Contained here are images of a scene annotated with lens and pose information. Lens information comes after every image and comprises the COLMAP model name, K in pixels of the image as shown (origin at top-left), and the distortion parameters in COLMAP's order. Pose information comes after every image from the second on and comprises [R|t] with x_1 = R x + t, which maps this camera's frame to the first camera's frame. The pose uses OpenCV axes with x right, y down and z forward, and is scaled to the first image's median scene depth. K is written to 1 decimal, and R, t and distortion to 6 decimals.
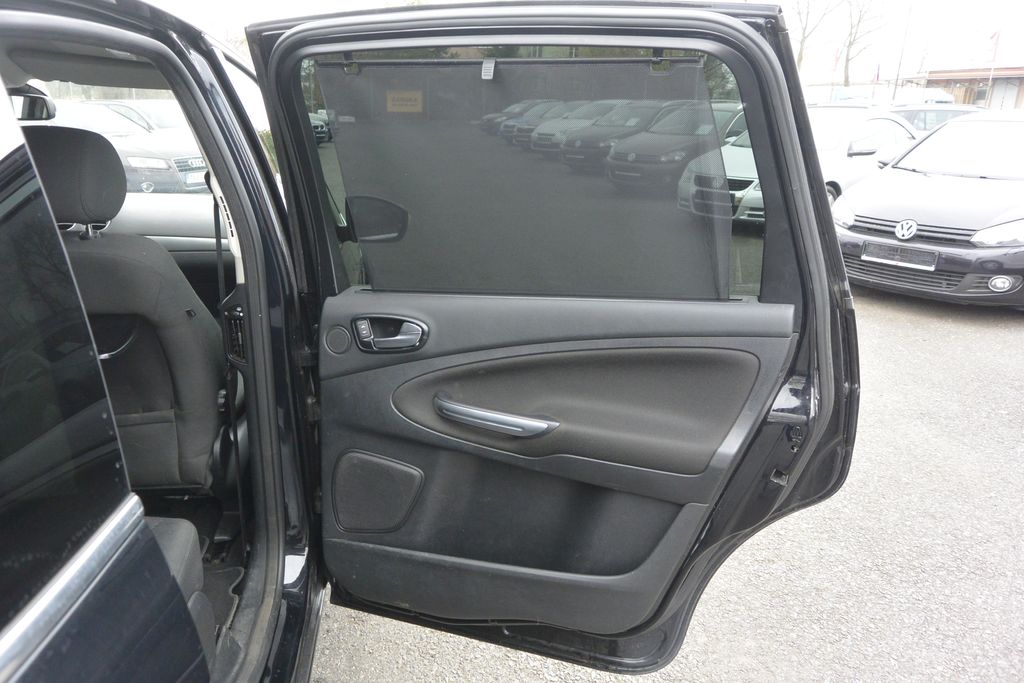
lens RADIAL K [[778.6, 0, 512.2], [0, 778.6, 339.6], [0, 0, 1]] dist [-0.007185, 0.018188]
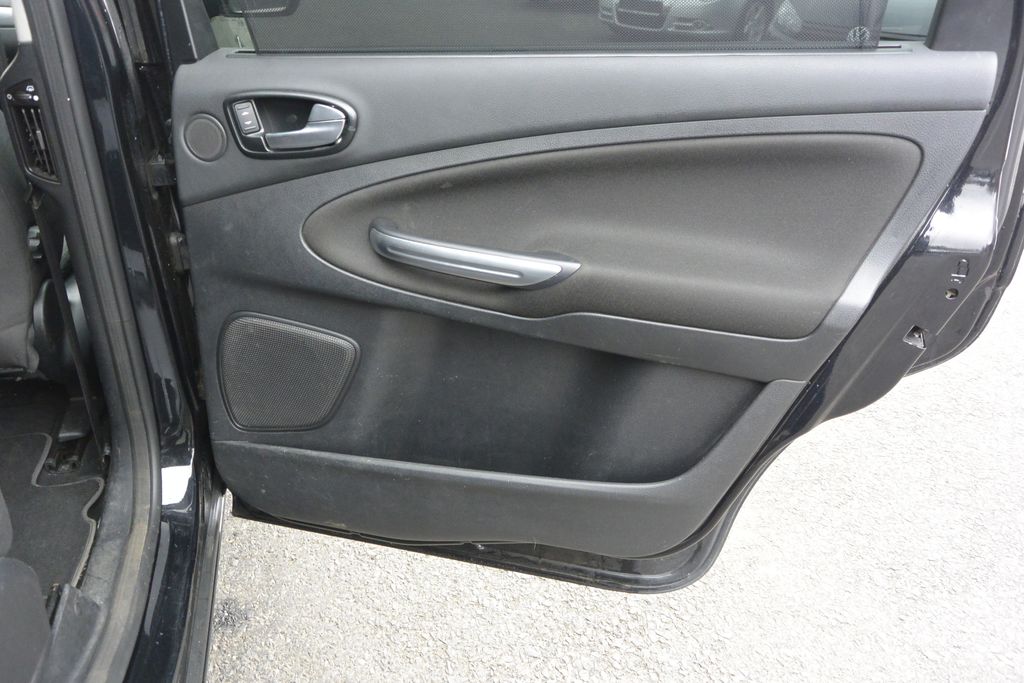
lens RADIAL K [[778.6, 0, 505.6], [0, 778.6, 336.7], [0, 0, 1]] dist [-0.007185, 0.018188]
pose [[0.993119, -0.039190, 0.110362, -0.060641], [0.015751, 0.978483, 0.205728, 0.030119], [-0.116049, -0.202574, 0.972366, 0.334599]]
